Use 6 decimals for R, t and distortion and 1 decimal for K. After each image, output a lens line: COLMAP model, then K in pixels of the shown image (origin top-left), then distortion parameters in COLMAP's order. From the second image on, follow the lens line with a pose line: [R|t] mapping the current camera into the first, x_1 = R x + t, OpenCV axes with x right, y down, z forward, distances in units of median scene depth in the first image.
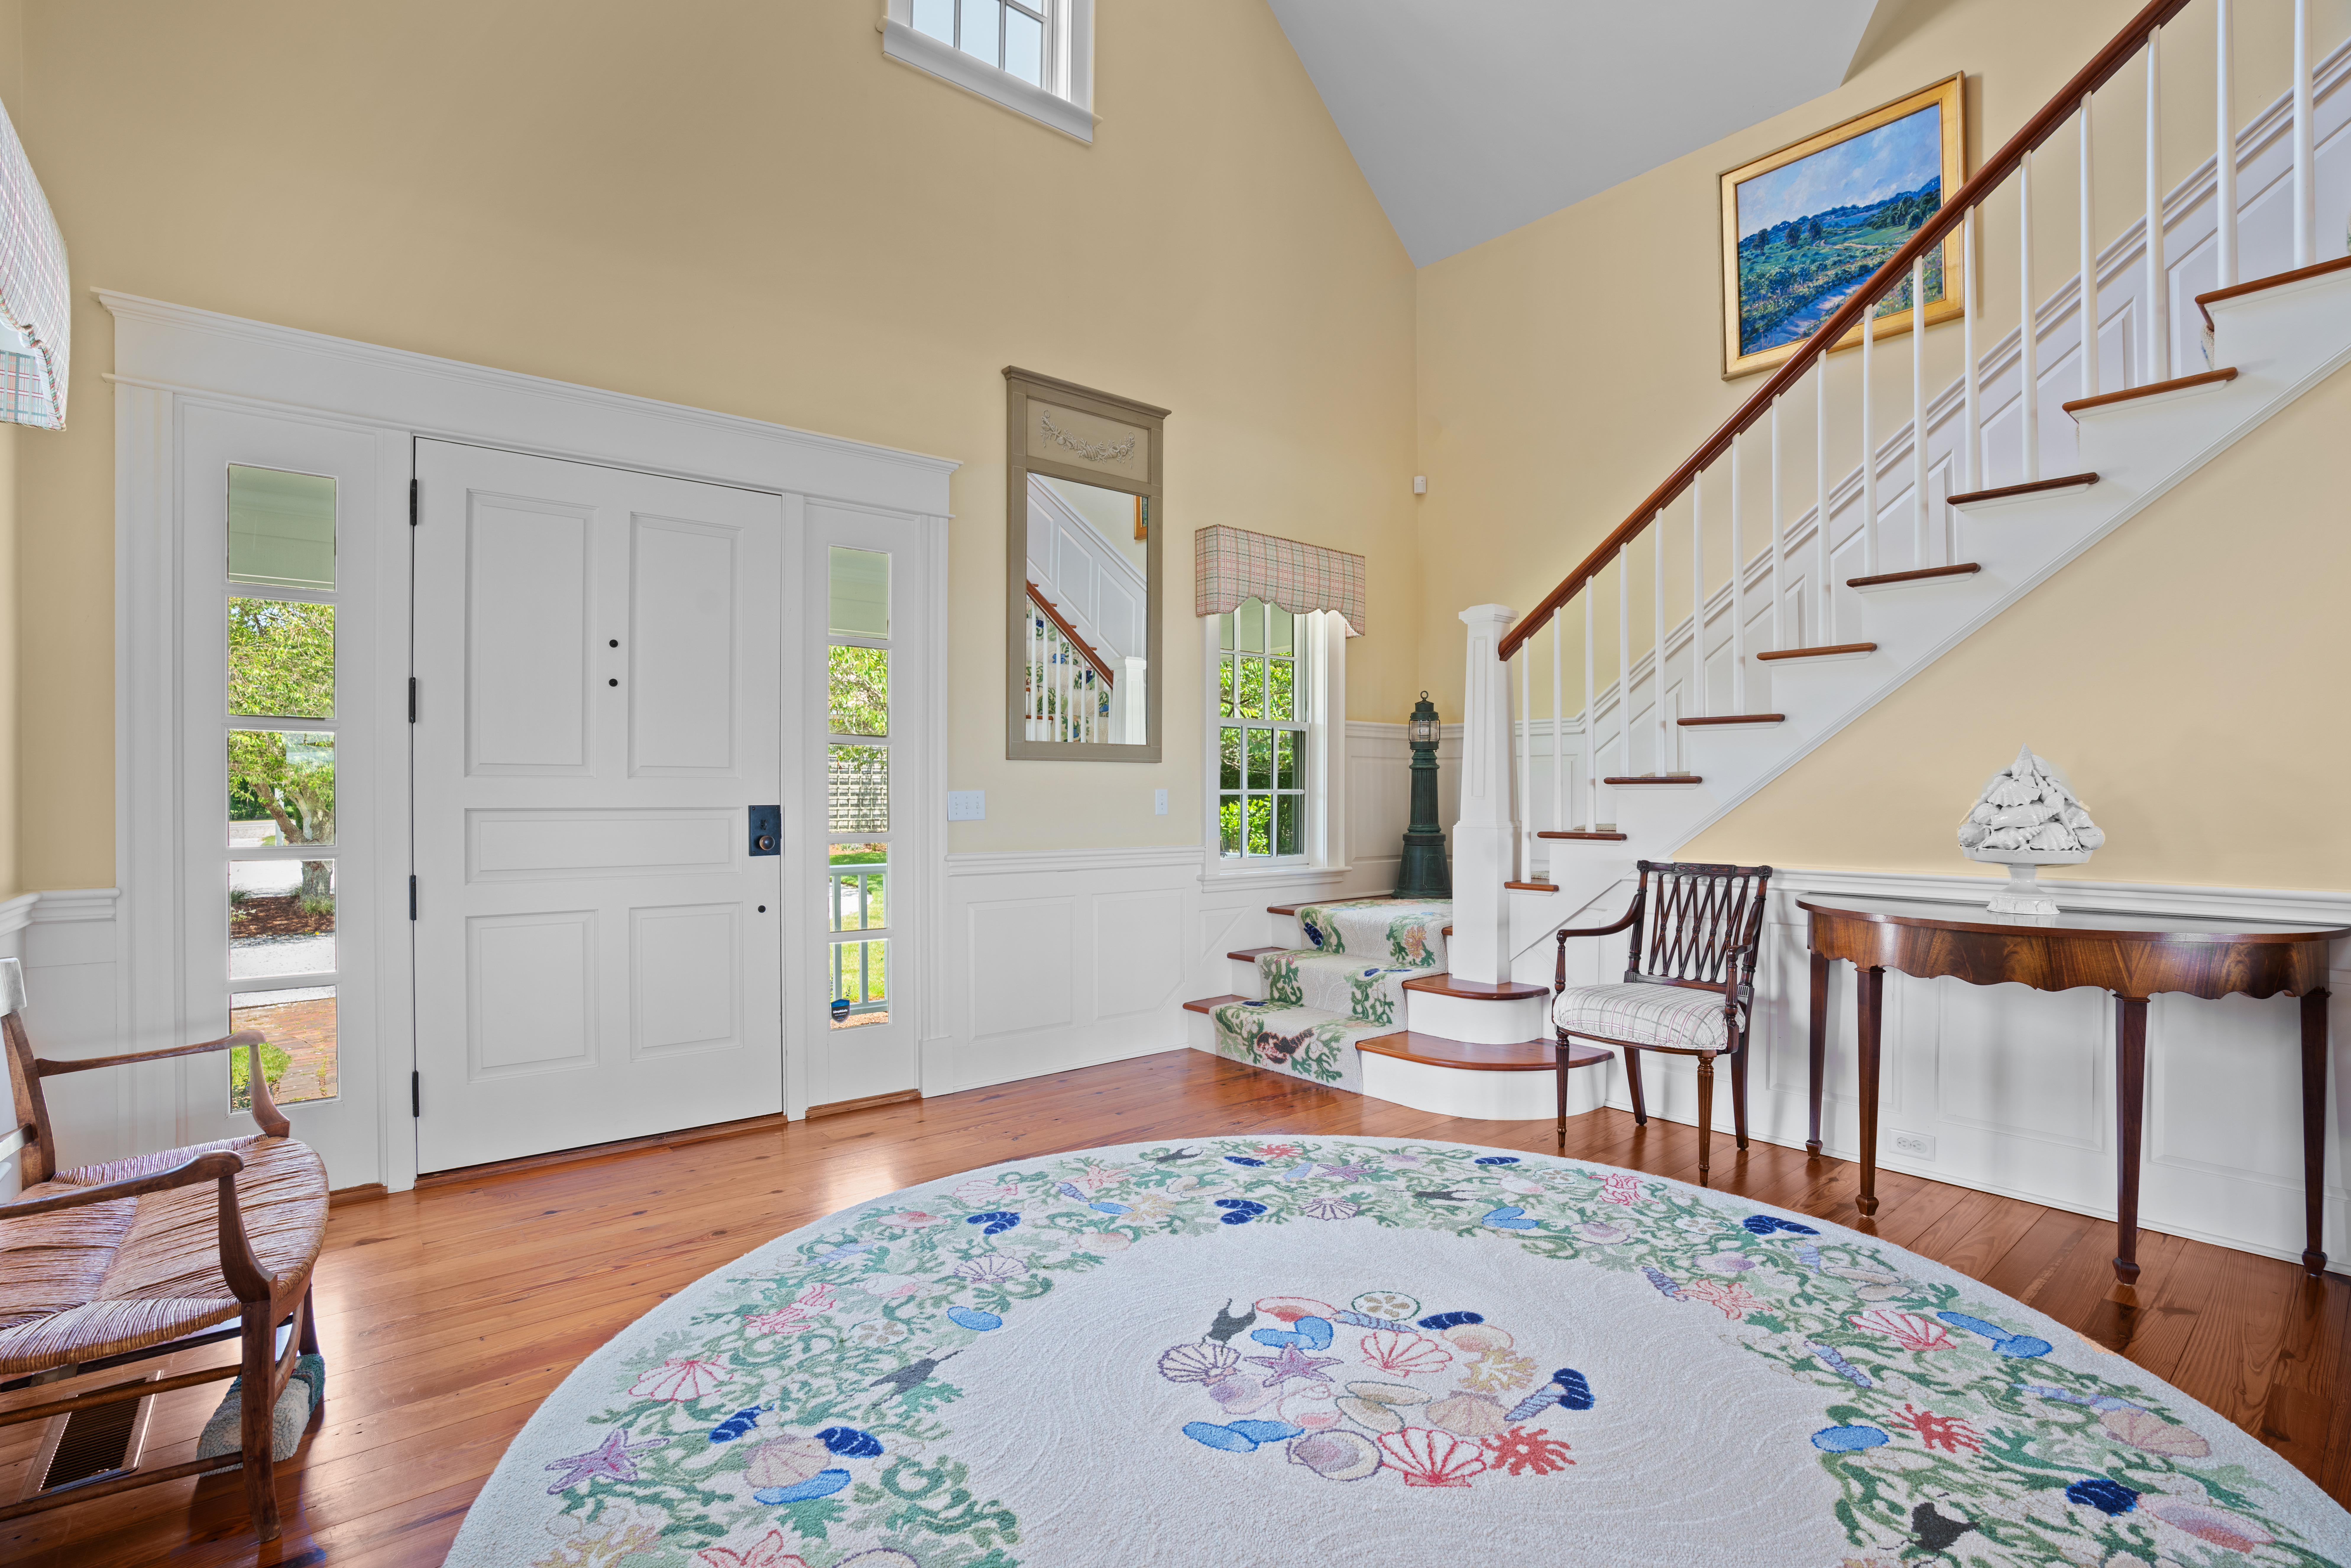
lens RADIAL K [[1116.4, 0, 1175.5], [0, 1116.4, 784.0], [0, 0, 1]] dist [-0.065855, 0.026652]
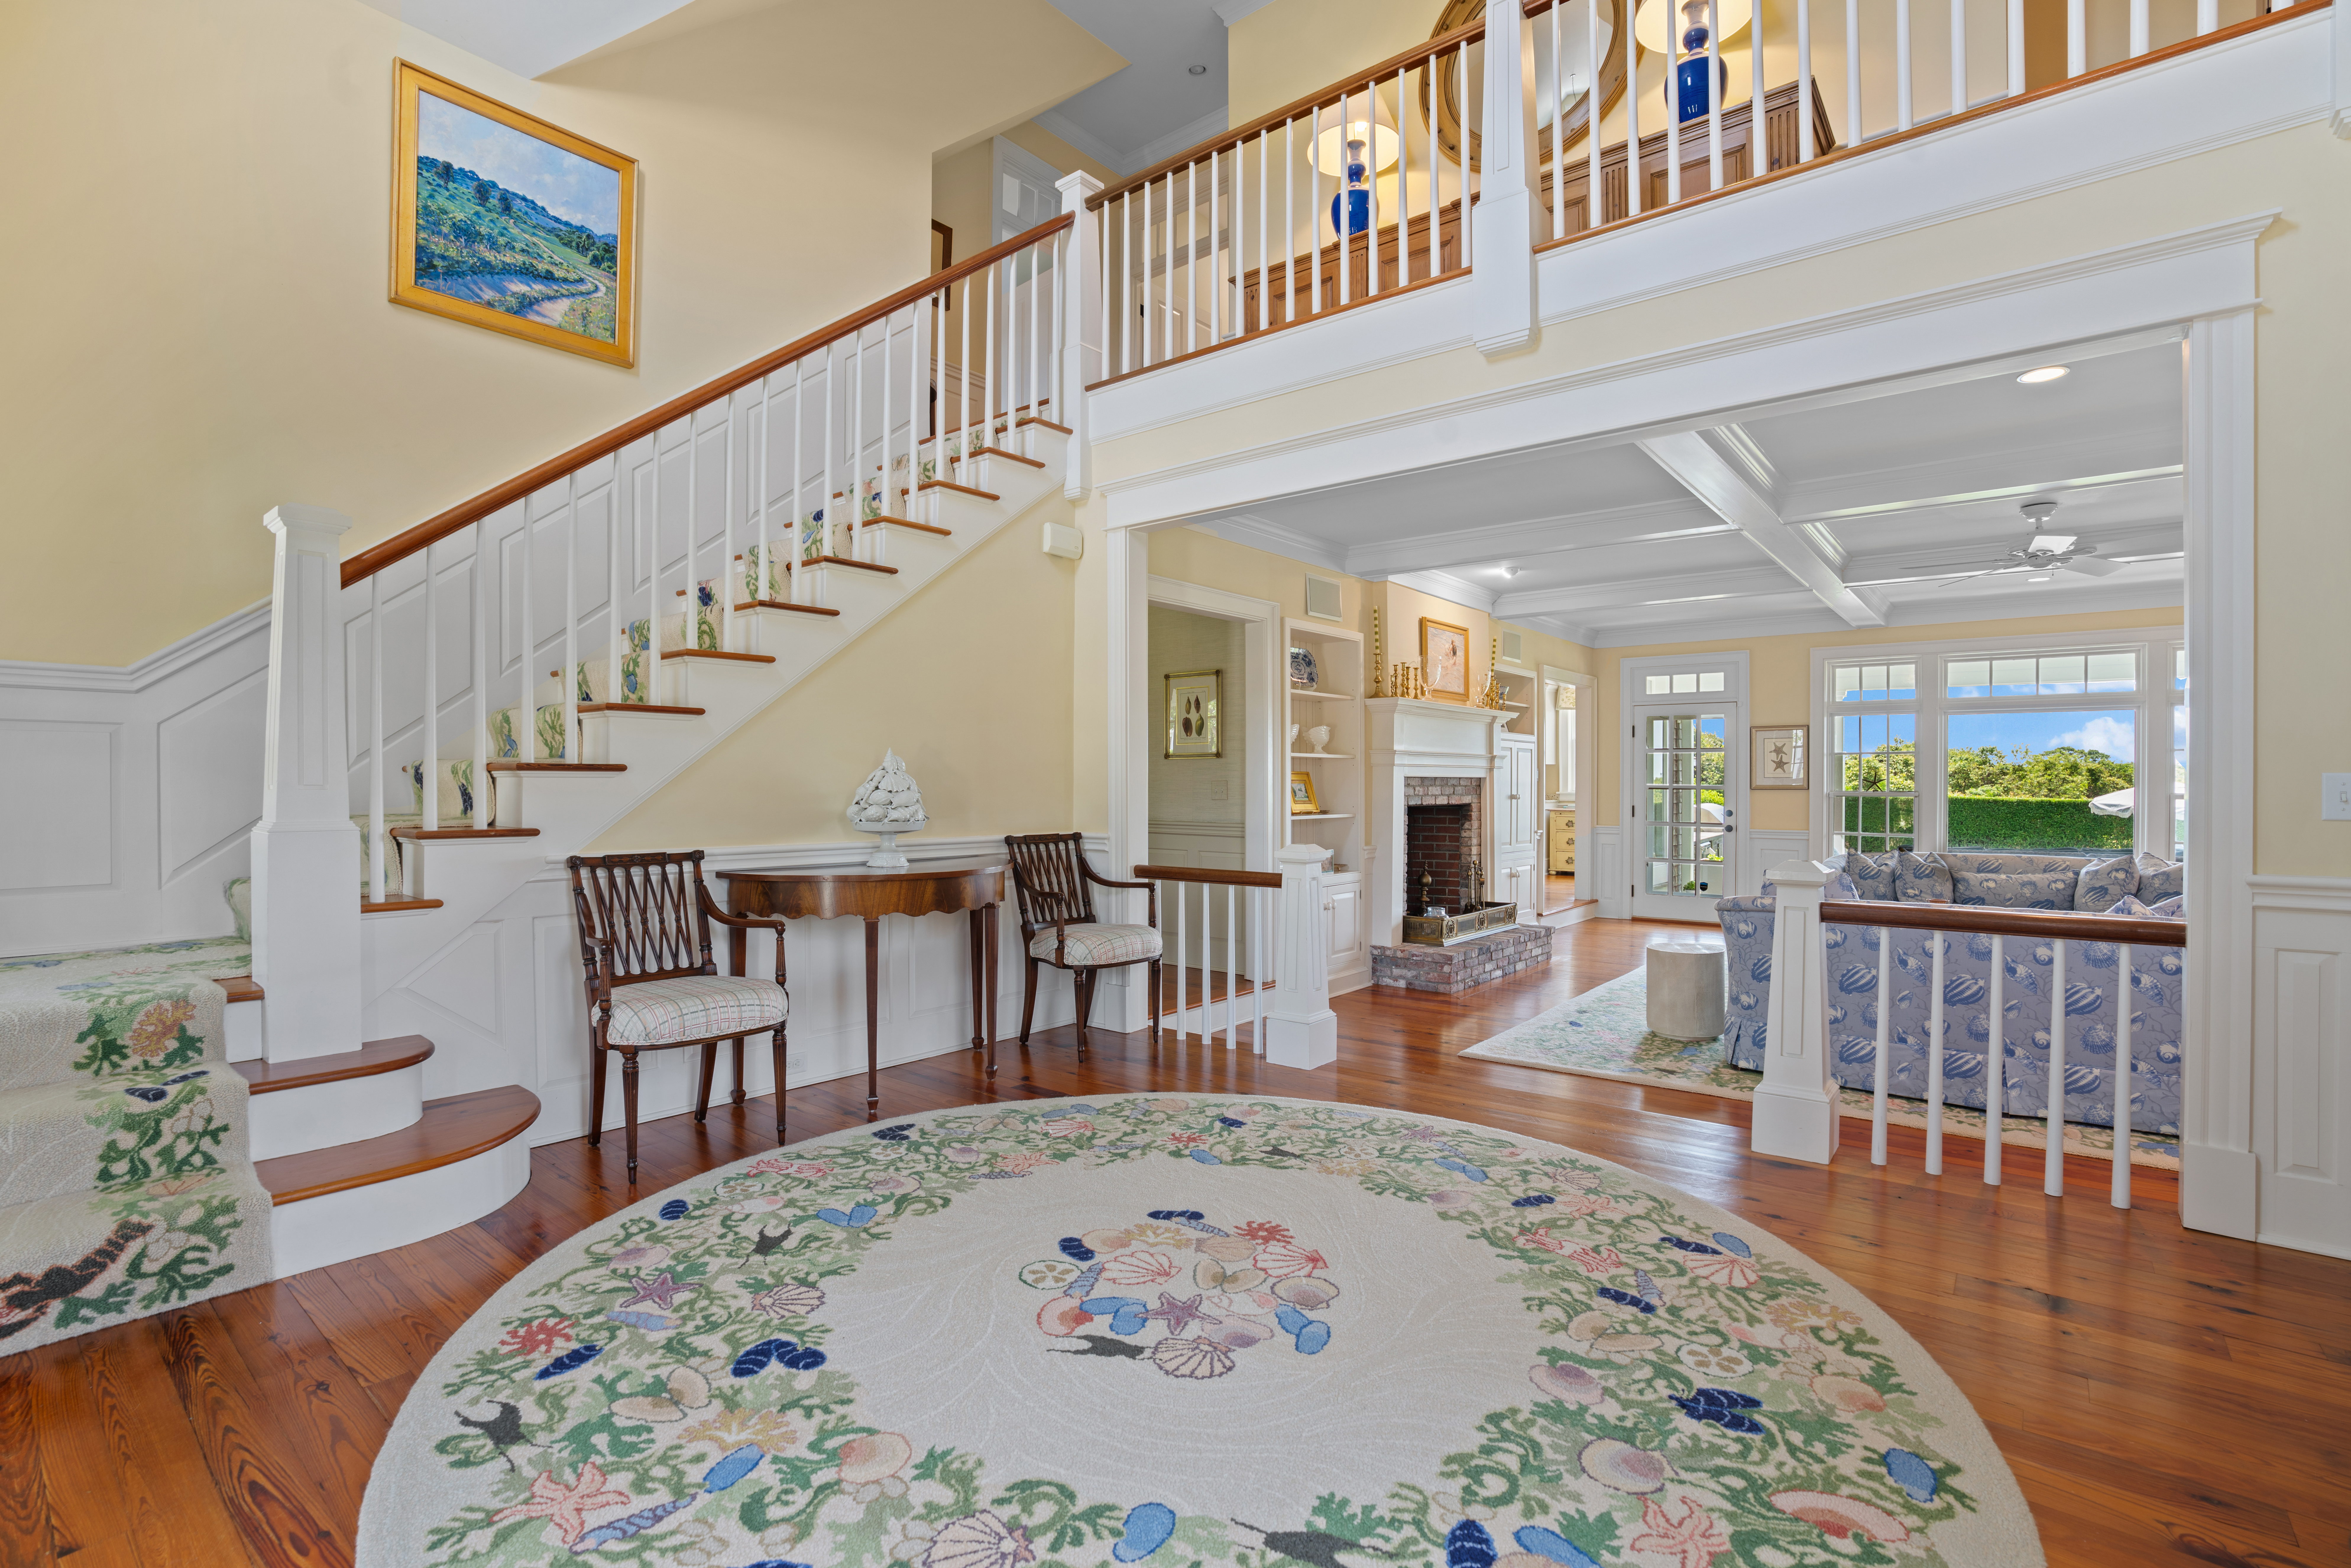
lens RADIAL K [[1084.1, 0, 1175.5], [0, 1084.1, 784.0], [0, 0, 1]] dist [-0.076705, 0.029843]
pose [[-0.197437, 0.002805, 0.980312, -0.653699], [-0.008378, 0.999955, -0.004549, 0.013196], [-0.980280, -0.009111, -0.197405, 0.868133]]
